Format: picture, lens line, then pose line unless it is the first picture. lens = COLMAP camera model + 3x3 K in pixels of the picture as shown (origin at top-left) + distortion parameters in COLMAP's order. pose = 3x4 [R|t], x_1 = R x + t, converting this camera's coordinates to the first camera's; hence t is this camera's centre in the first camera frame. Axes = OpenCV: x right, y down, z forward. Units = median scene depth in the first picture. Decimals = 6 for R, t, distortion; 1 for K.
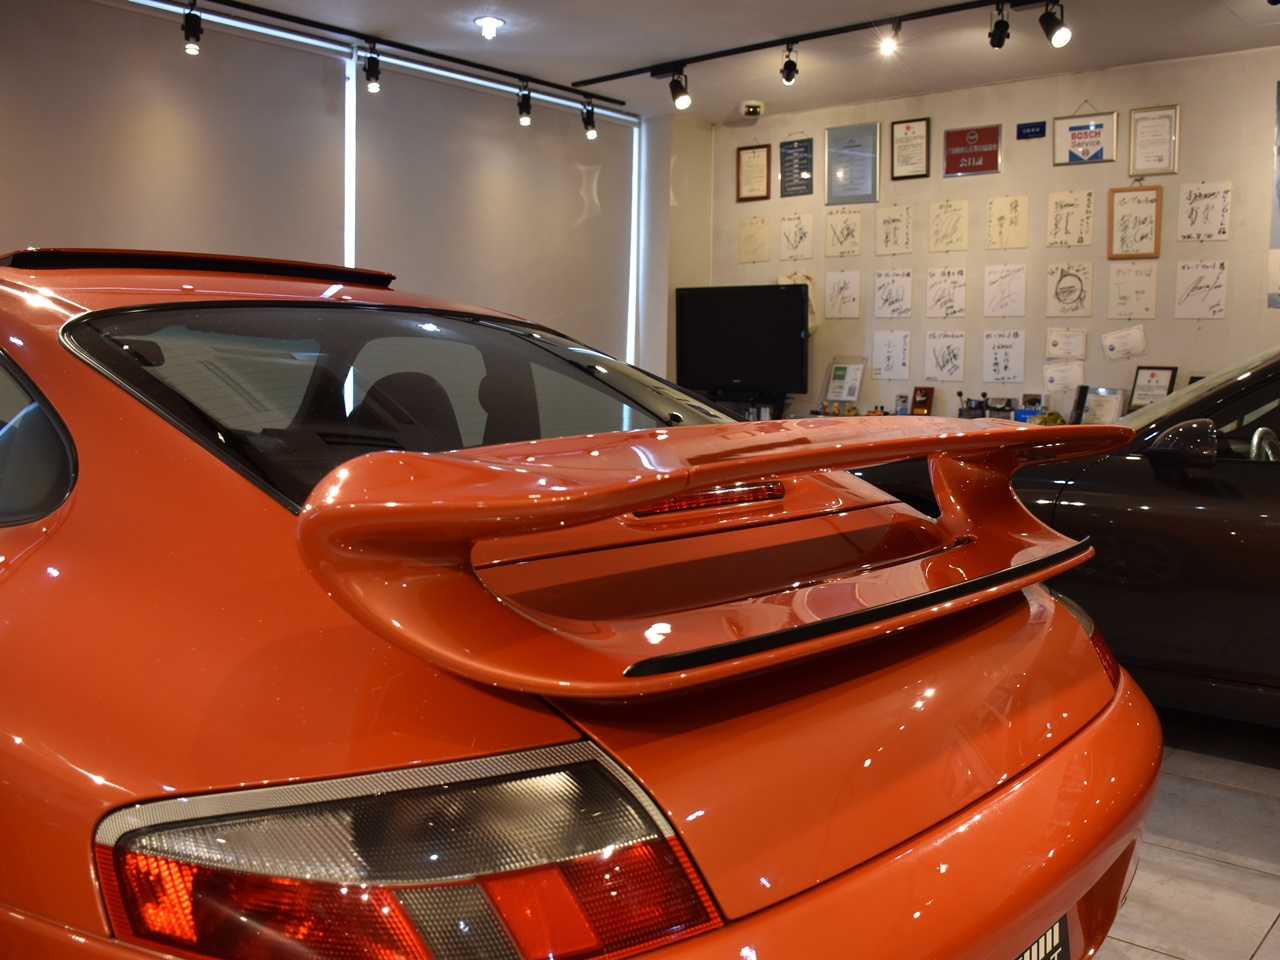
lens RADIAL K [[1121.1, 0, 717.7], [0, 1121.1, 491.3], [0, 0, 1]] dist [-0.148926, 0.102241]
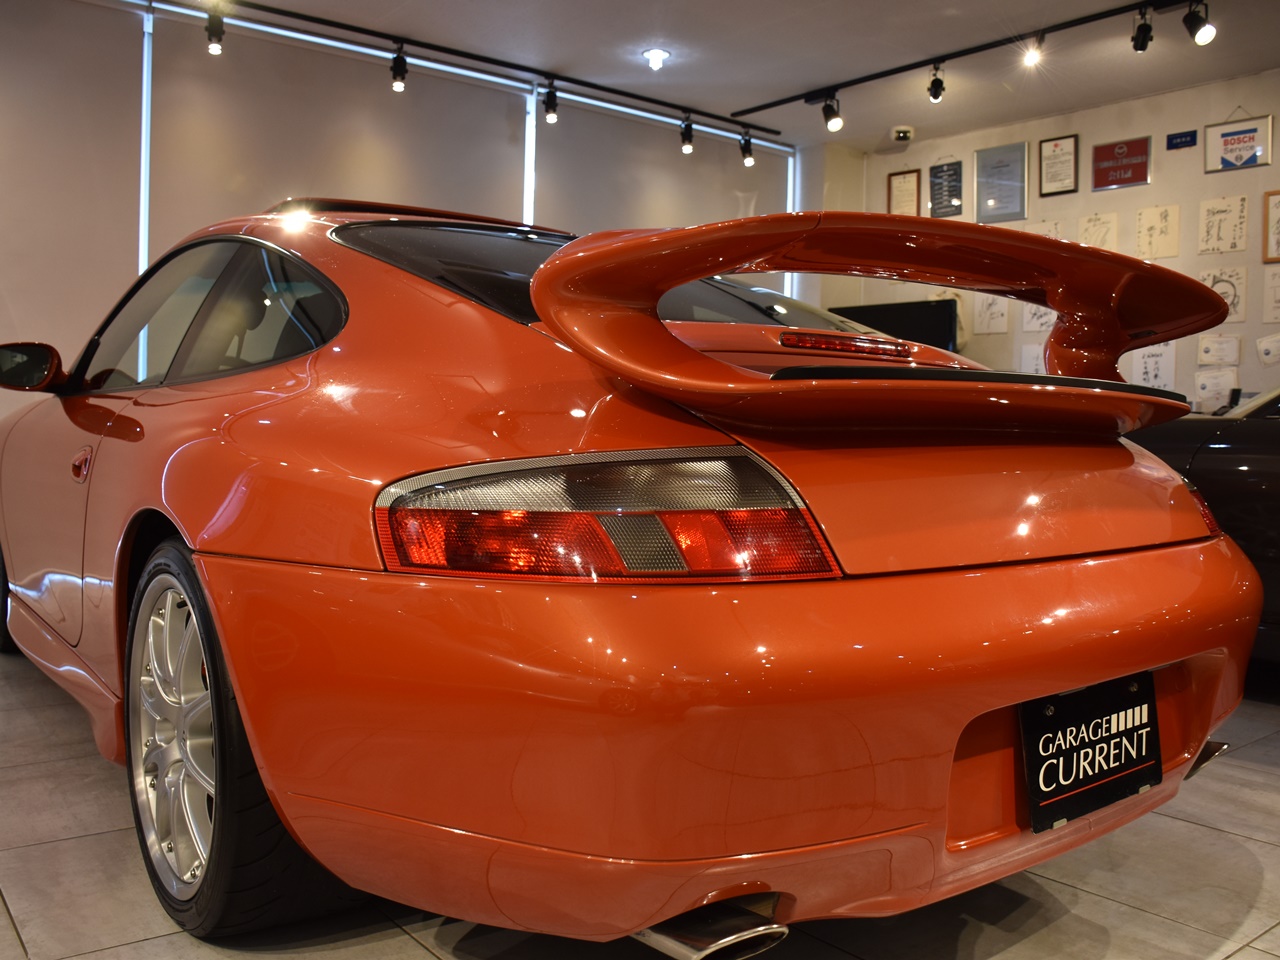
lens RADIAL K [[1121.1, 0, 632.5], [0, 1121.1, 489.3], [0, 0, 1]] dist [-0.148926, 0.102241]
pose [[0.977575, 0.016898, -0.209909, 0.006225], [-0.029079, 0.998059, -0.055078, 0.062294], [0.208571, 0.059947, 0.976168, -0.054109]]
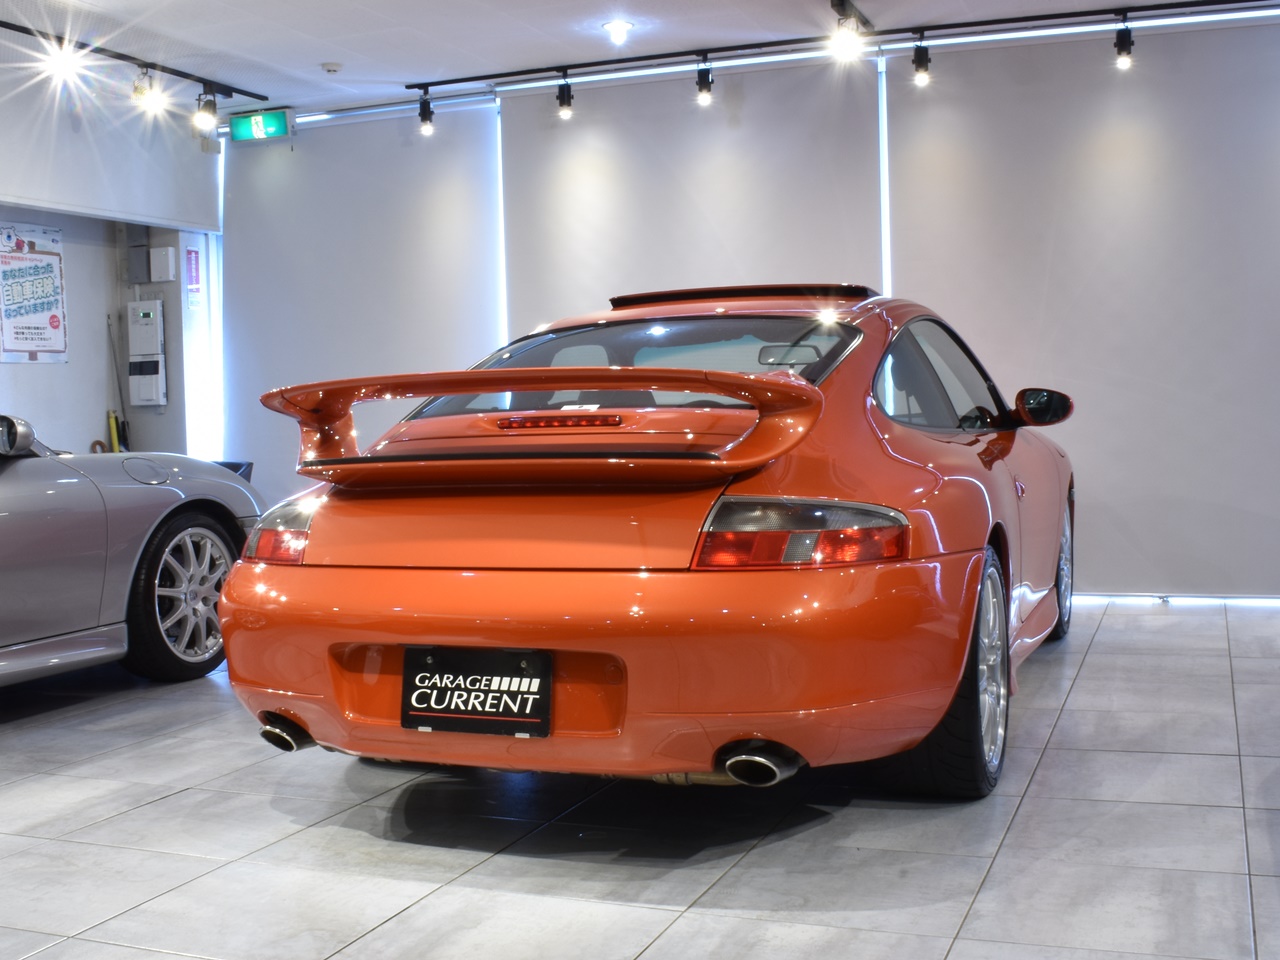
lens RADIAL K [[1514.9, 0, 642.2], [0, 1514.9, 487.1], [0, 0, 1]] dist [-0.119811, 0.000000]
pose [[0.323749, 0.026933, -0.945760, 0.604981], [-0.073271, 0.997307, 0.003319, 0.023955], [0.943302, 0.068222, 0.324850, 0.099387]]
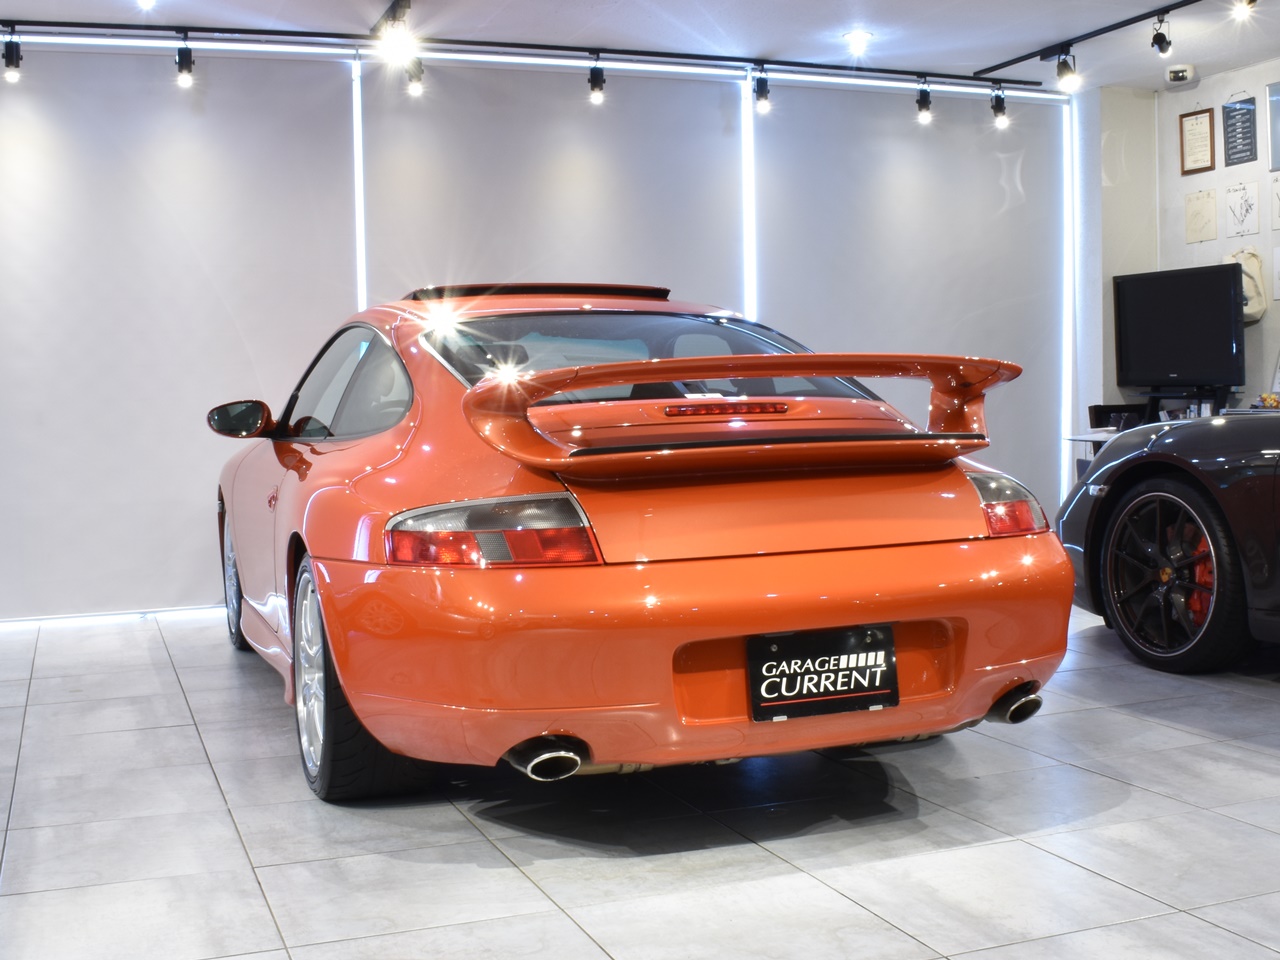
lens RADIAL K [[1514.9, 0, 650.3], [0, 1514.9, 489.0], [0, 0, 1]] dist [-0.119811, 0.000000]
pose [[0.875396, -0.007524, -0.483348, 0.276097], [-0.015723, 0.998907, -0.044027, 0.062974], [0.483151, 0.046140, 0.874321, -0.297084]]
